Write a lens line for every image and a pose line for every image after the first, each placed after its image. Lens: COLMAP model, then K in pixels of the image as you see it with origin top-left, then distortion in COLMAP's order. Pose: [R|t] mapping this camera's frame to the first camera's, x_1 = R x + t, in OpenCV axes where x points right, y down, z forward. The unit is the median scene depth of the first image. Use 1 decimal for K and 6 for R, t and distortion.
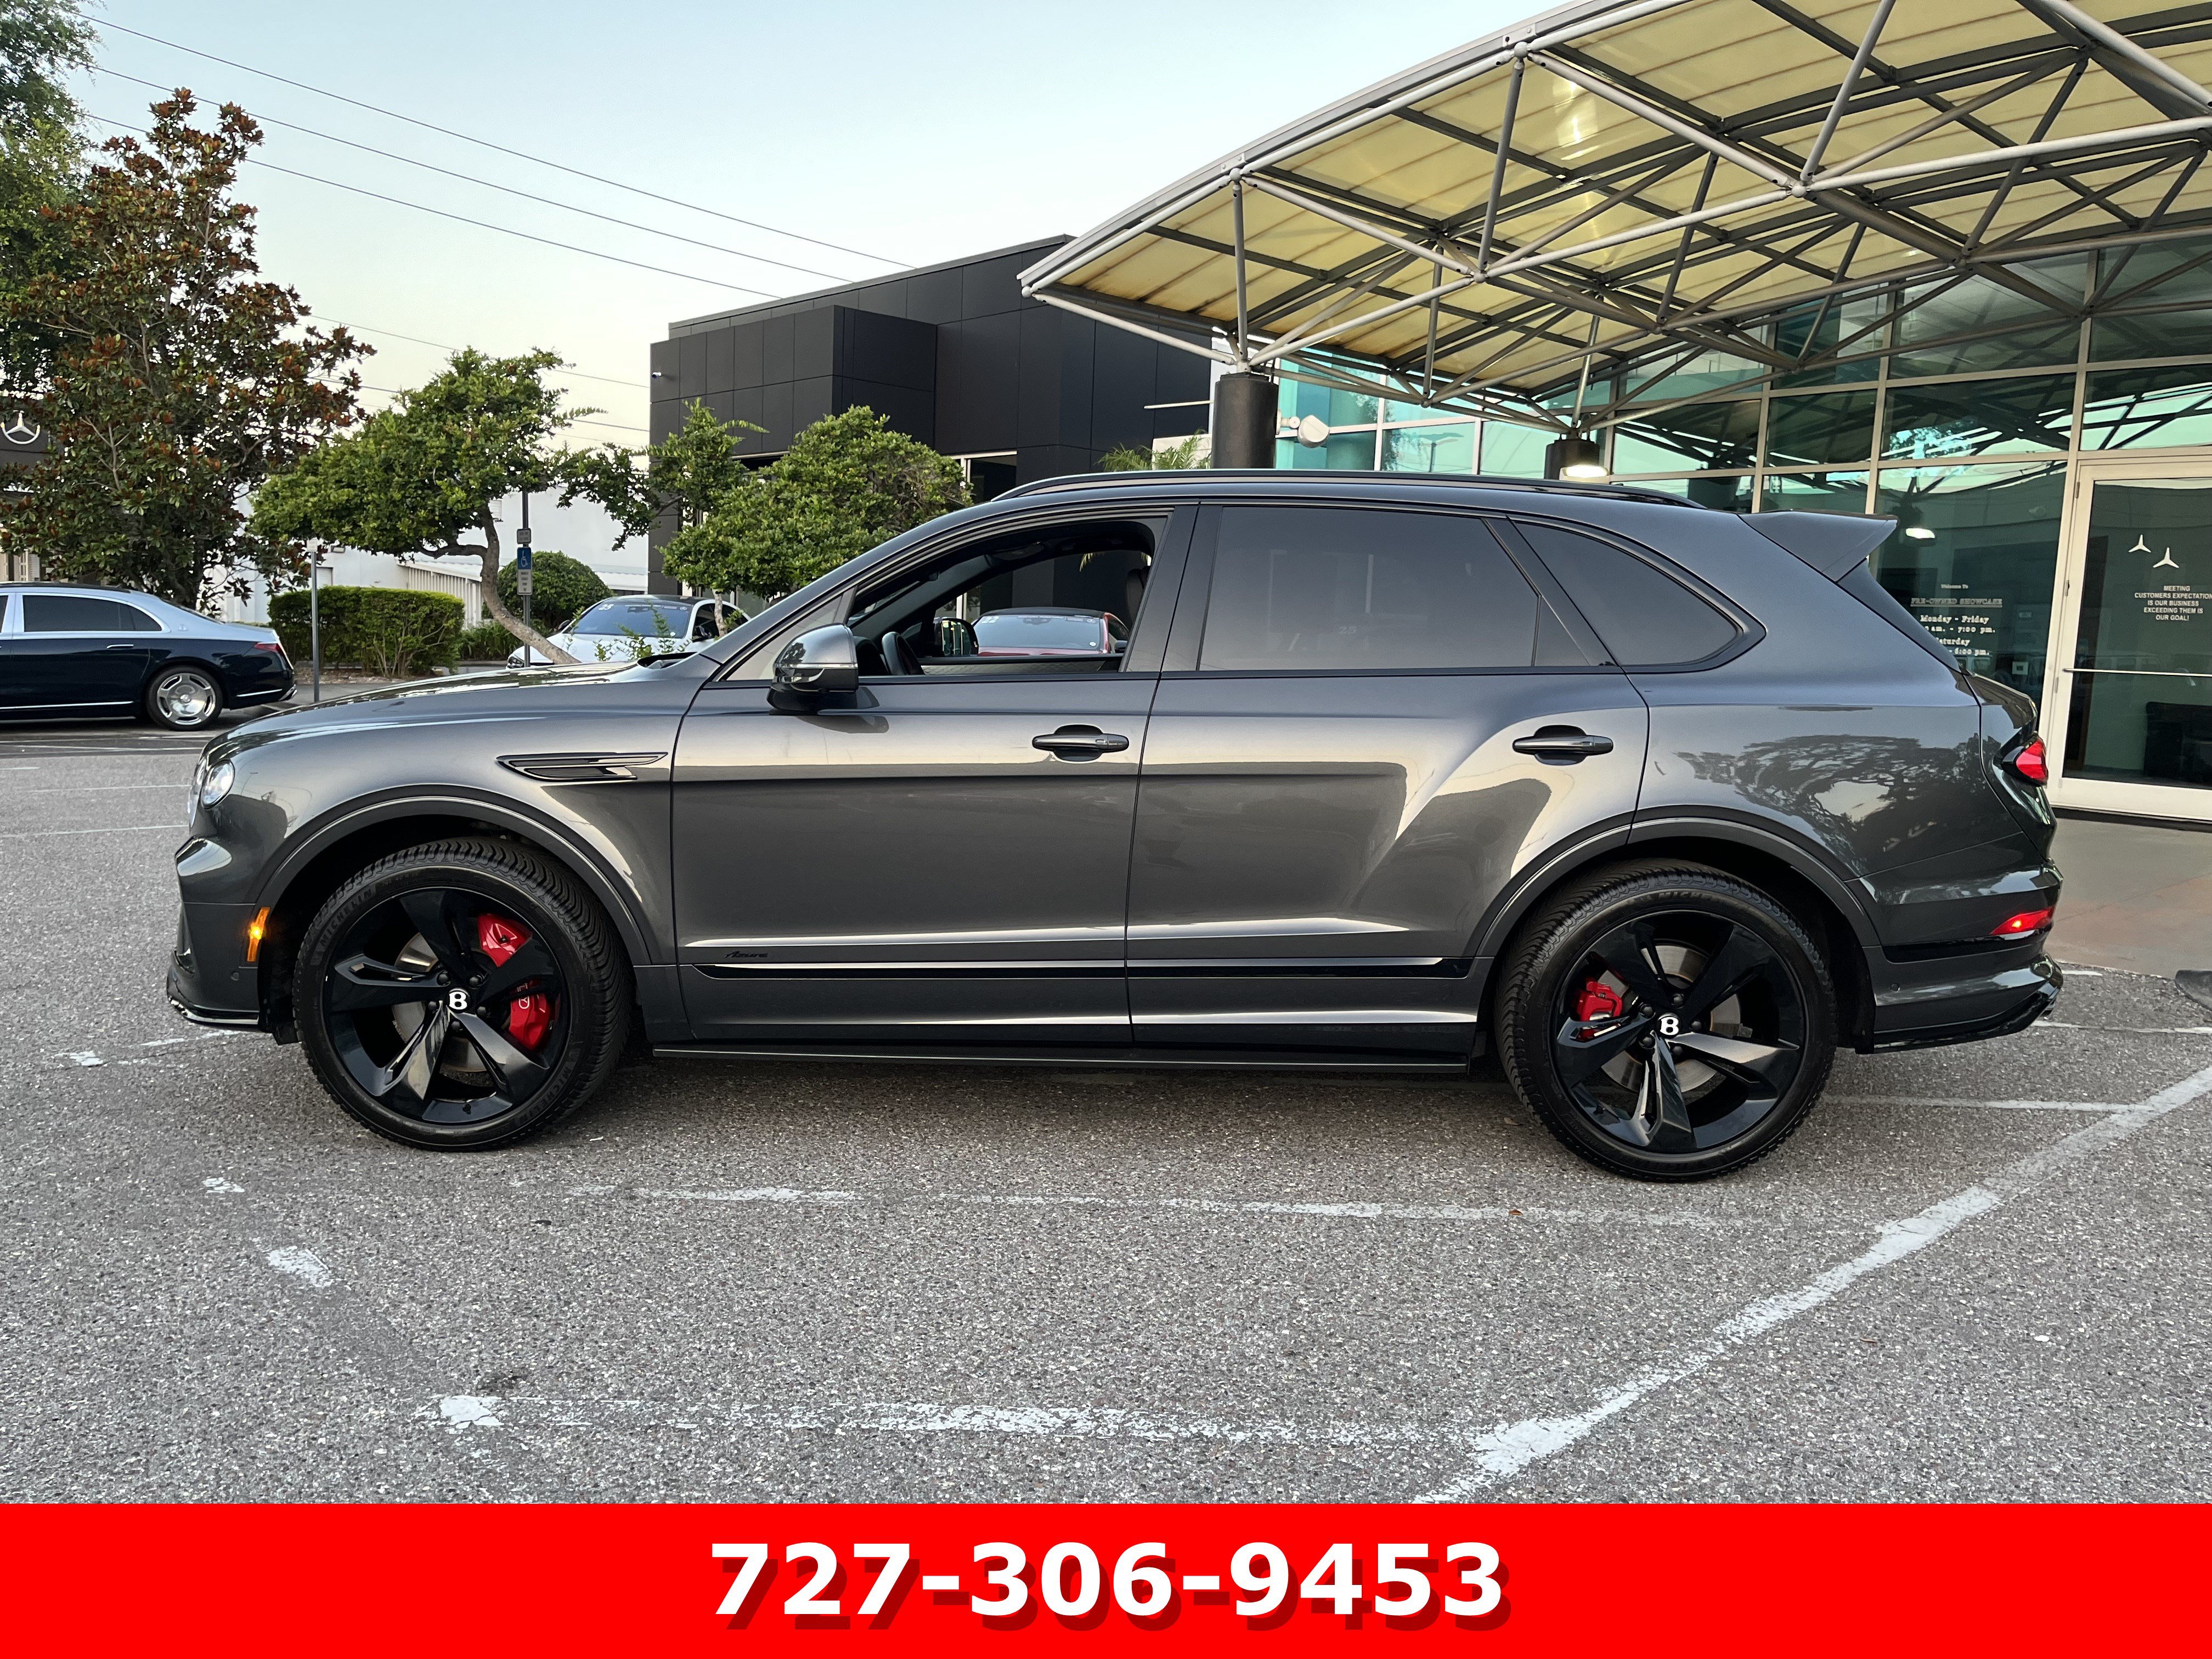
lens RADIAL K [[1722.1, 0, 1168.4], [0, 1722.1, 827.8], [0, 0, 1]] dist [0.041249, -0.057677]
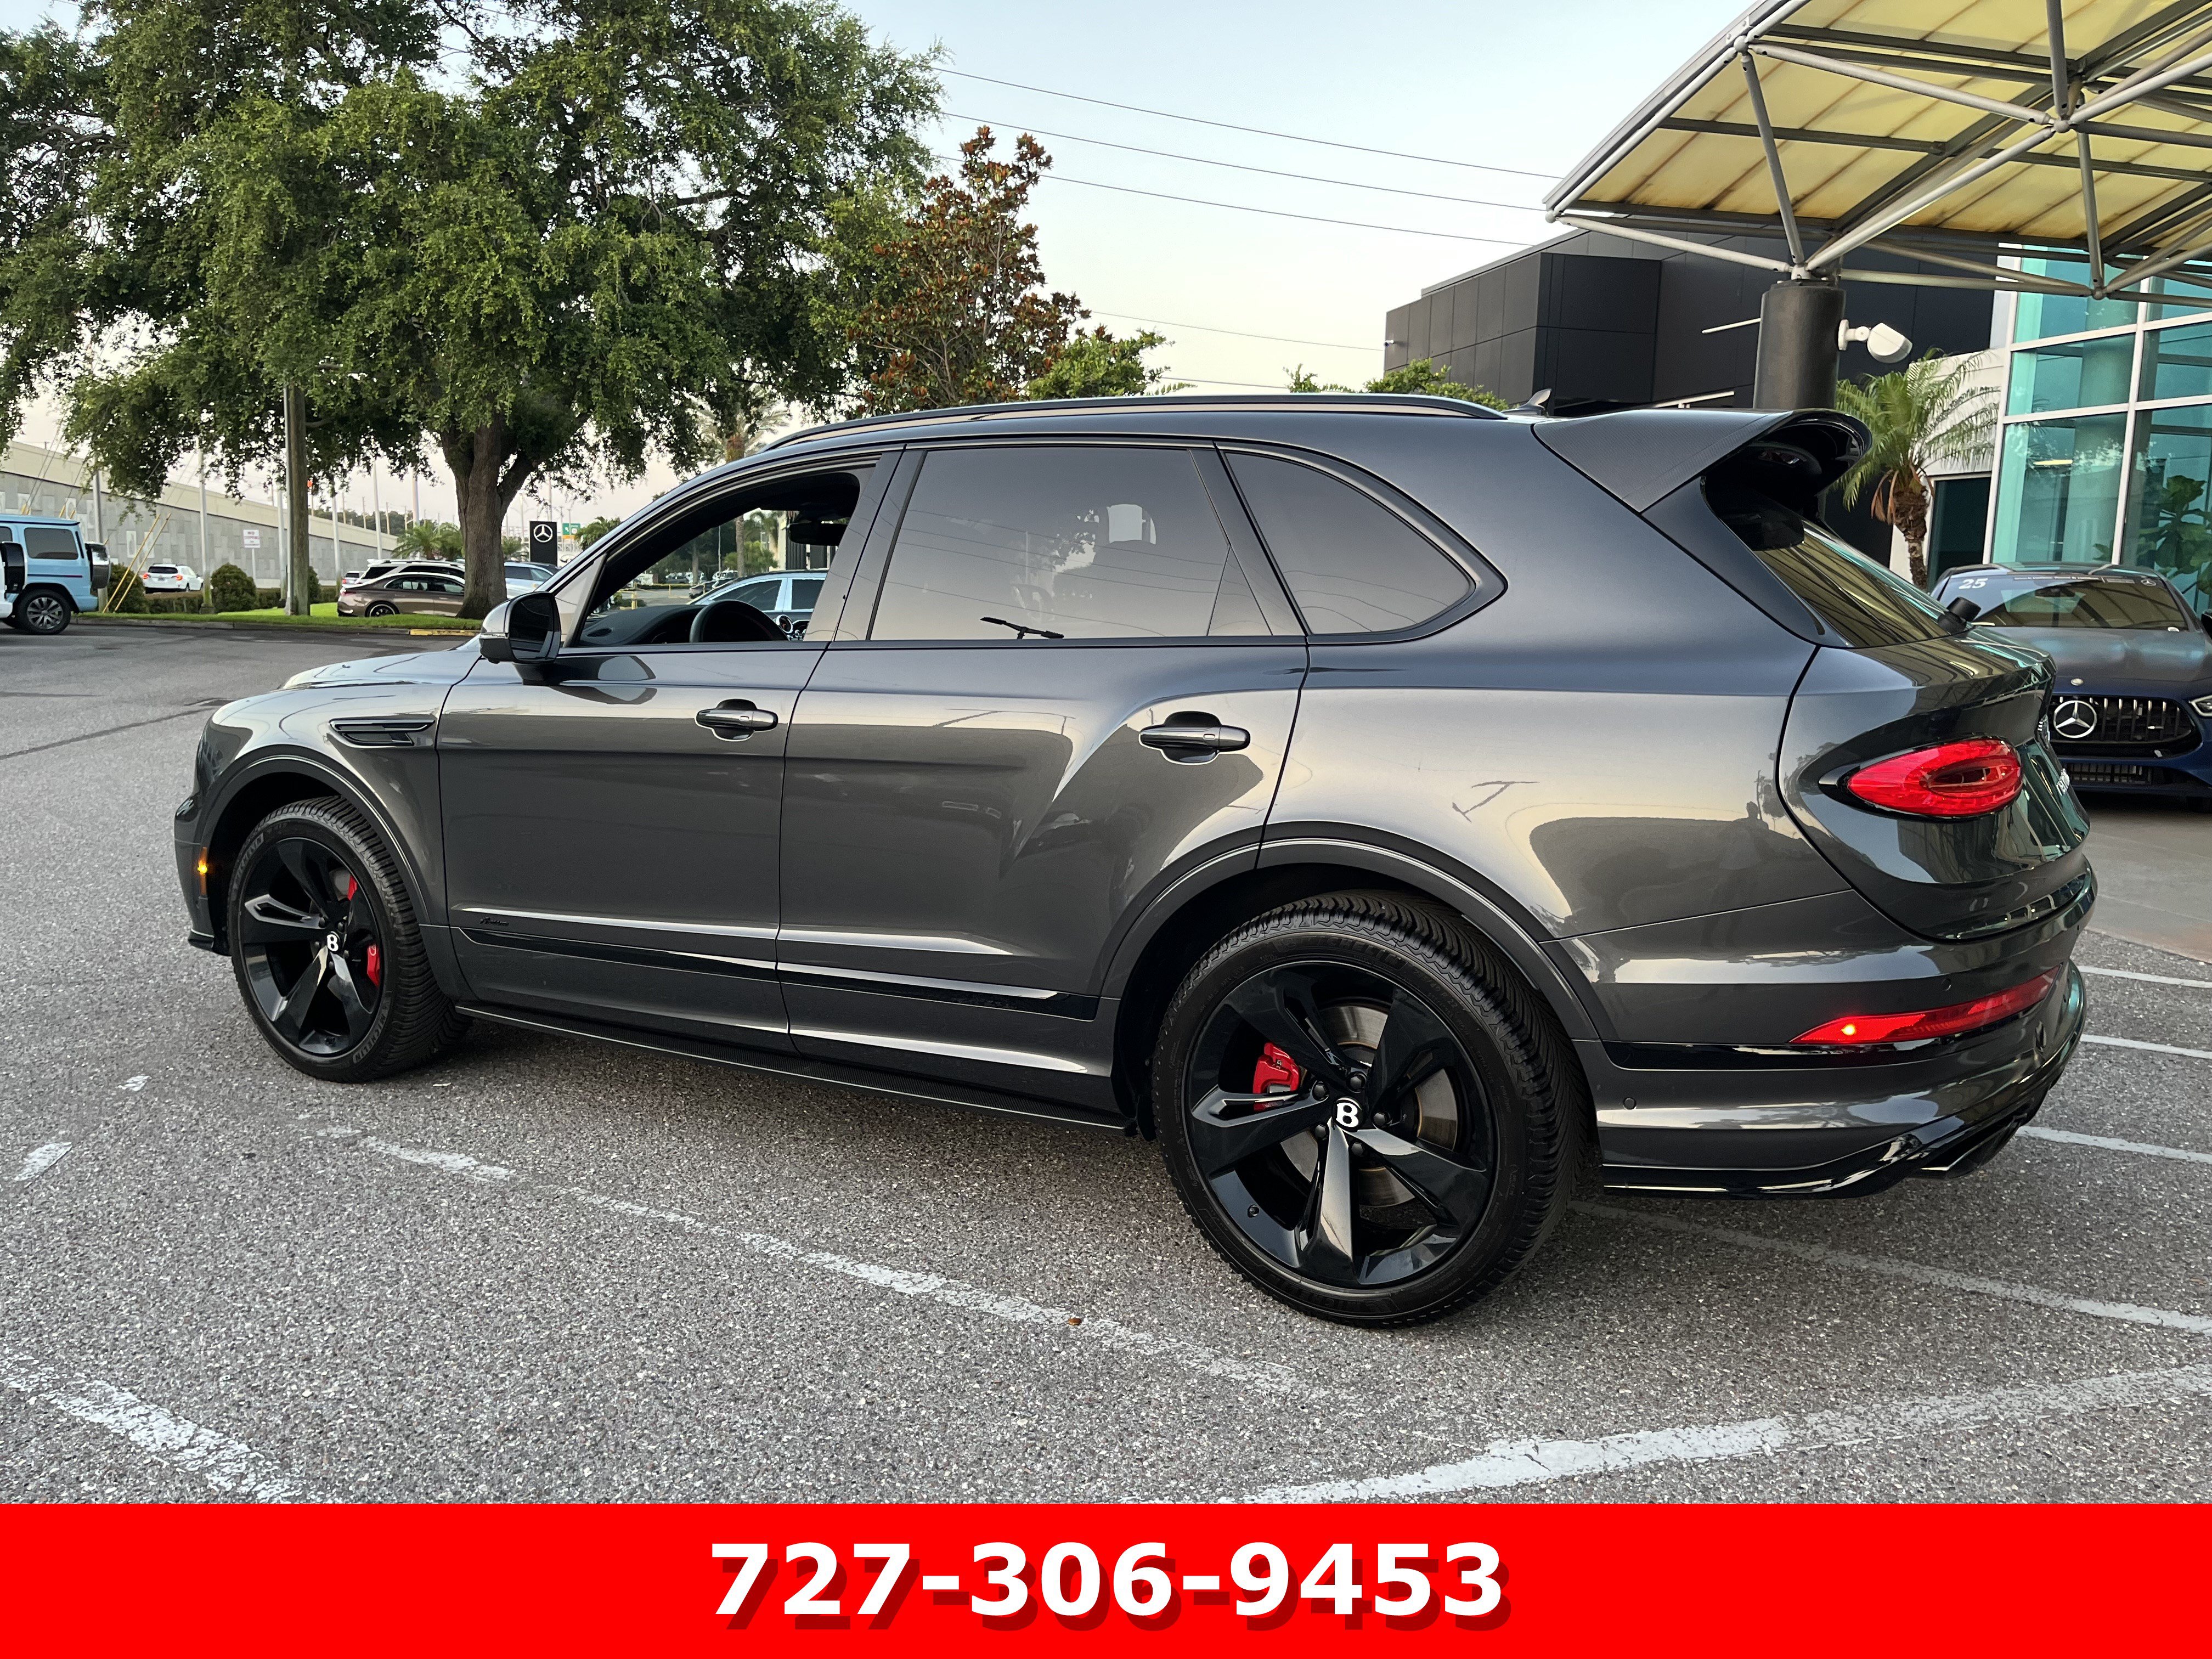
lens RADIAL K [[1722.1, 0, 1110.9], [0, 1722.1, 832.1], [0, 0, 1]] dist [0.041249, -0.057677]
pose [[0.865086, 0.053529, -0.498759, 0.473211], [-0.042452, 0.998536, 0.033536, -0.023567], [0.499824, -0.007838, 0.866091, 0.252109]]
